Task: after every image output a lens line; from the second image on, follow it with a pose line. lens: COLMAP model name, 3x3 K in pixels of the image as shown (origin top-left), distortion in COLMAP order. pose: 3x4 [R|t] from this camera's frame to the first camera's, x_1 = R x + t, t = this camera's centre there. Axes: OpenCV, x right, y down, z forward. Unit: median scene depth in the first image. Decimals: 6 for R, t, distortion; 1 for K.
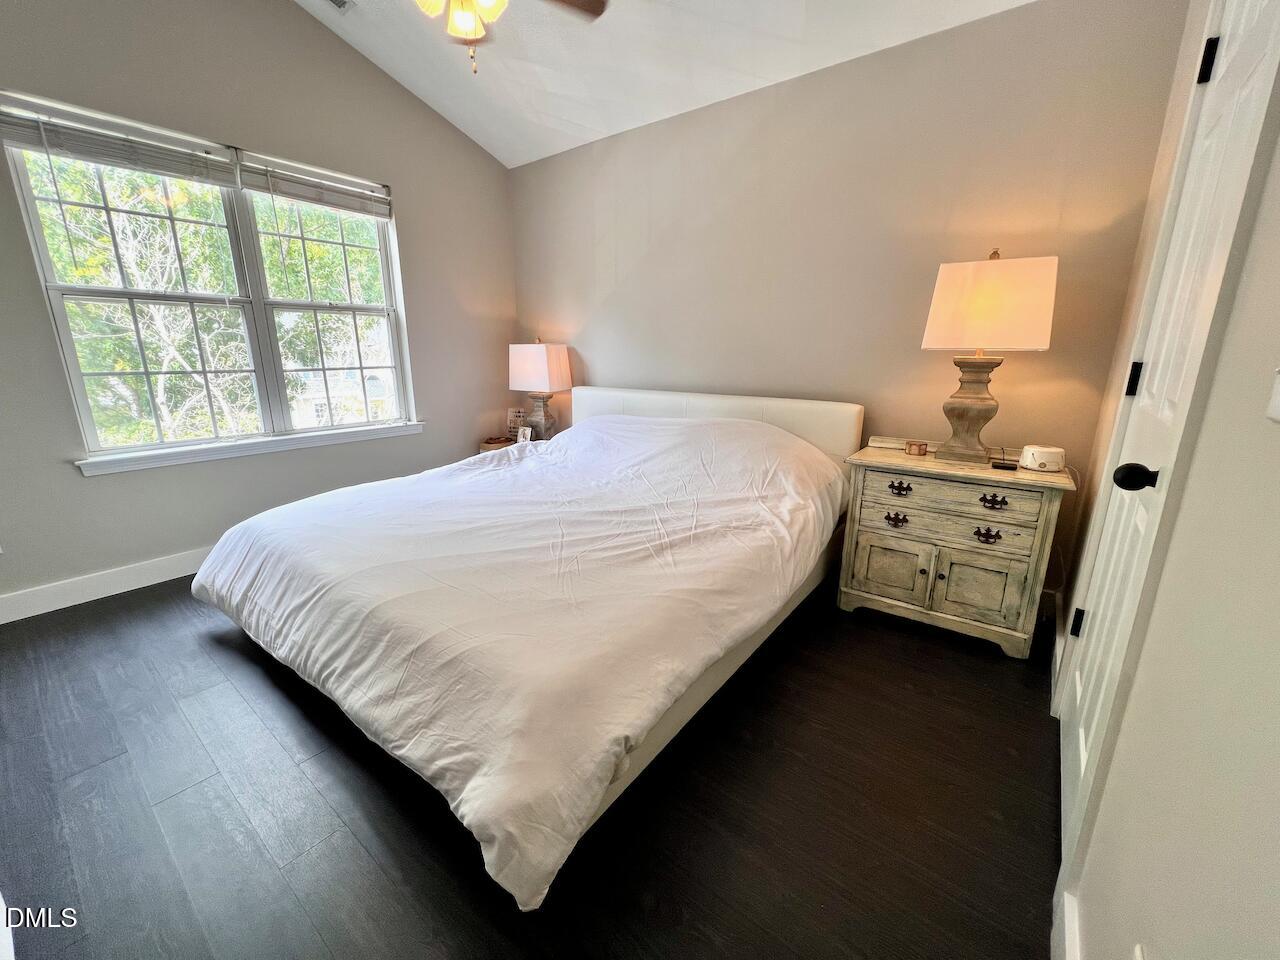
lens RADIAL K [[514.2, 0, 640.8], [0, 514.2, 480.1], [0, 0, 1]] dist [0.002204, 0.000480]
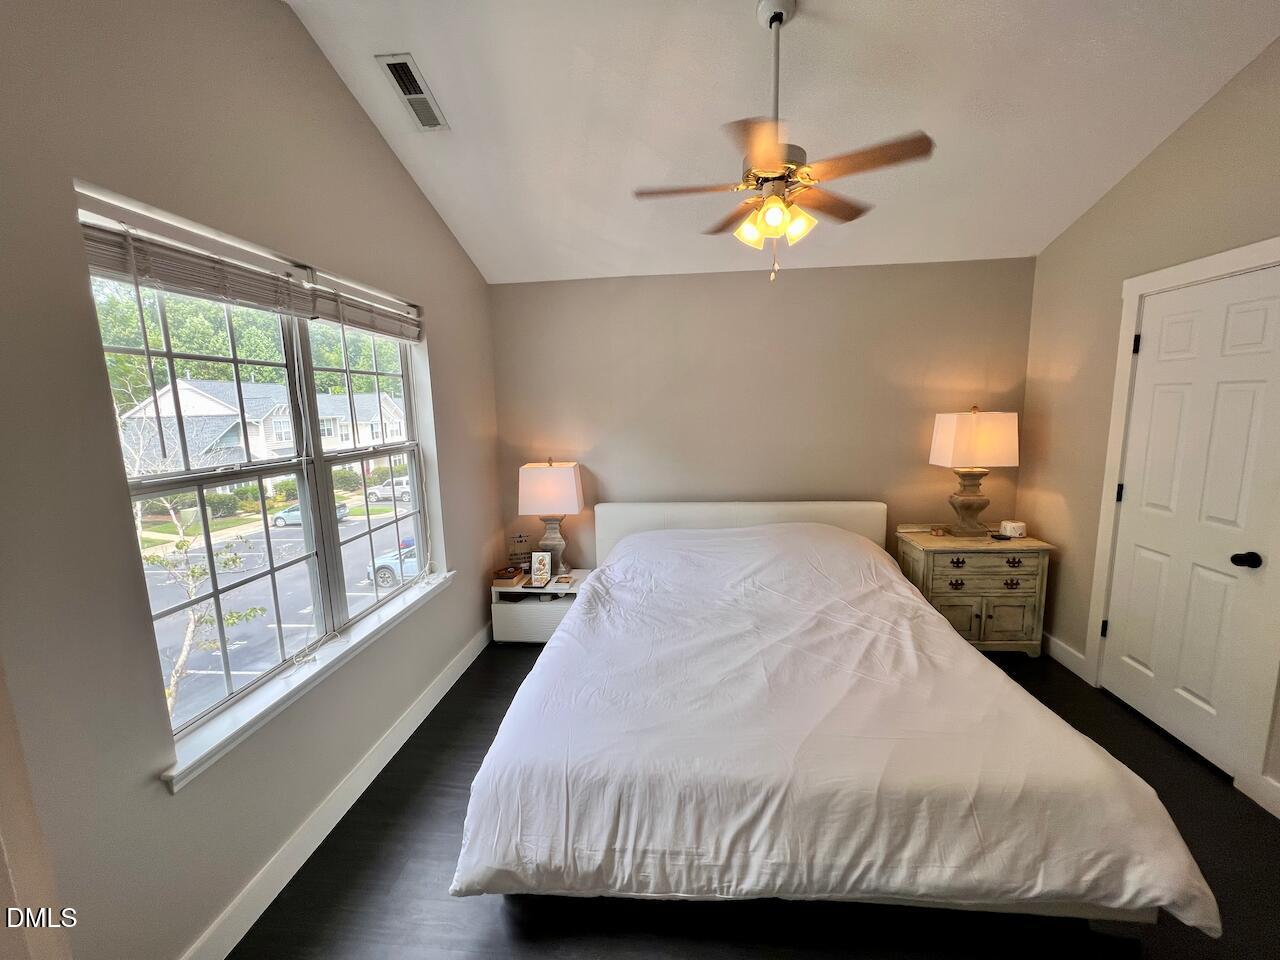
lens RADIAL K [[514.2, 0, 641.5], [0, 514.2, 480.3], [0, 0, 1]] dist [0.002204, 0.000480]
pose [[0.842910, -0.102519, 0.528197, -0.988171], [0.158732, 0.985370, -0.062057, -0.262889], [-0.514107, 0.136150, 0.846851, 0.191691]]
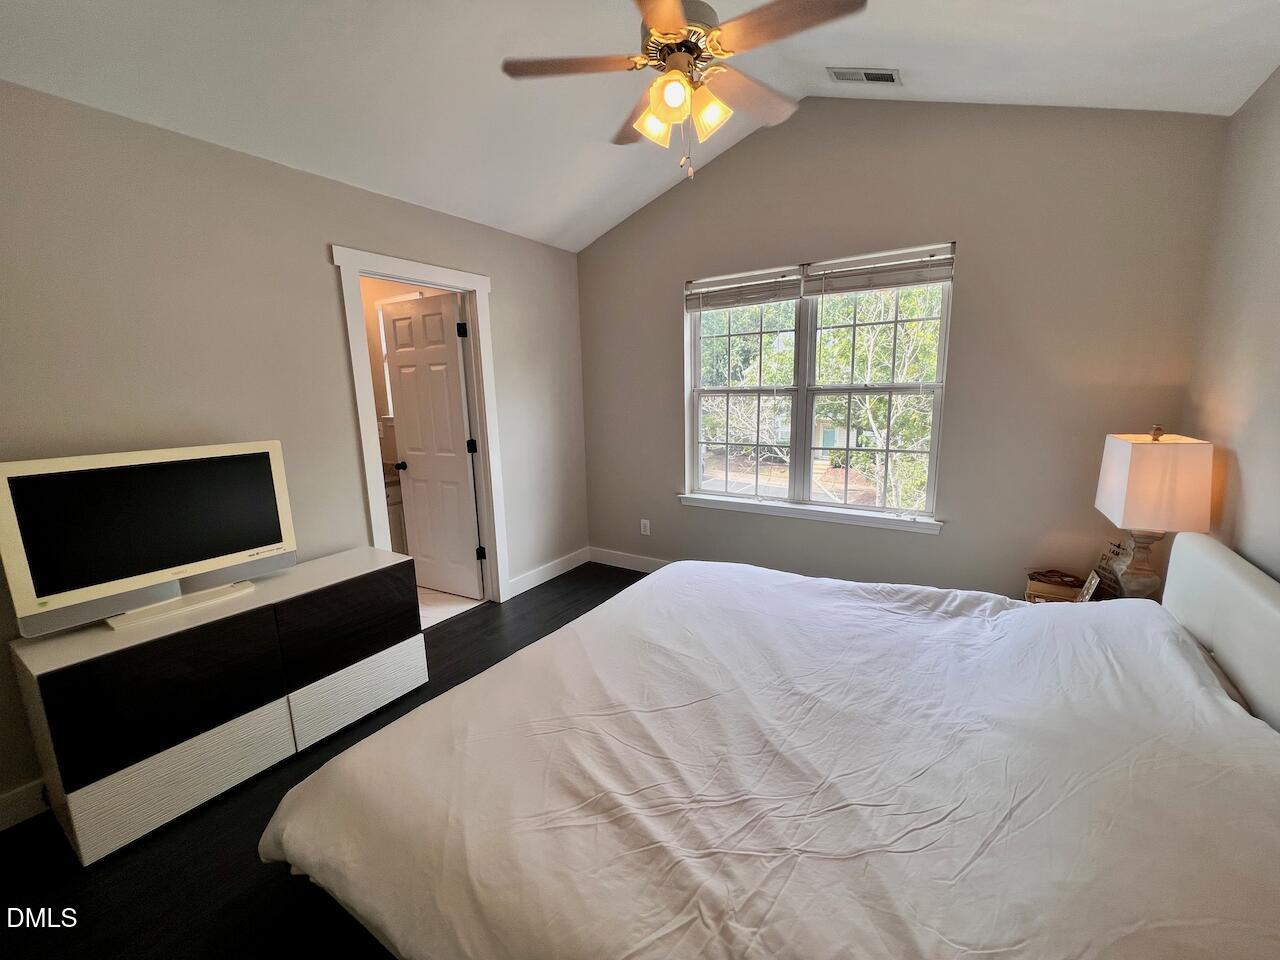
lens RADIAL K [[514.2, 0, 642.4], [0, 514.2, 476.9], [0, 0, 1]] dist [0.002204, 0.000480]
pose [[0.076133, 0.162522, -0.983763, 0.522498], [-0.224637, 0.964058, 0.141882, -0.317167], [0.971464, 0.210188, 0.109905, 0.750735]]
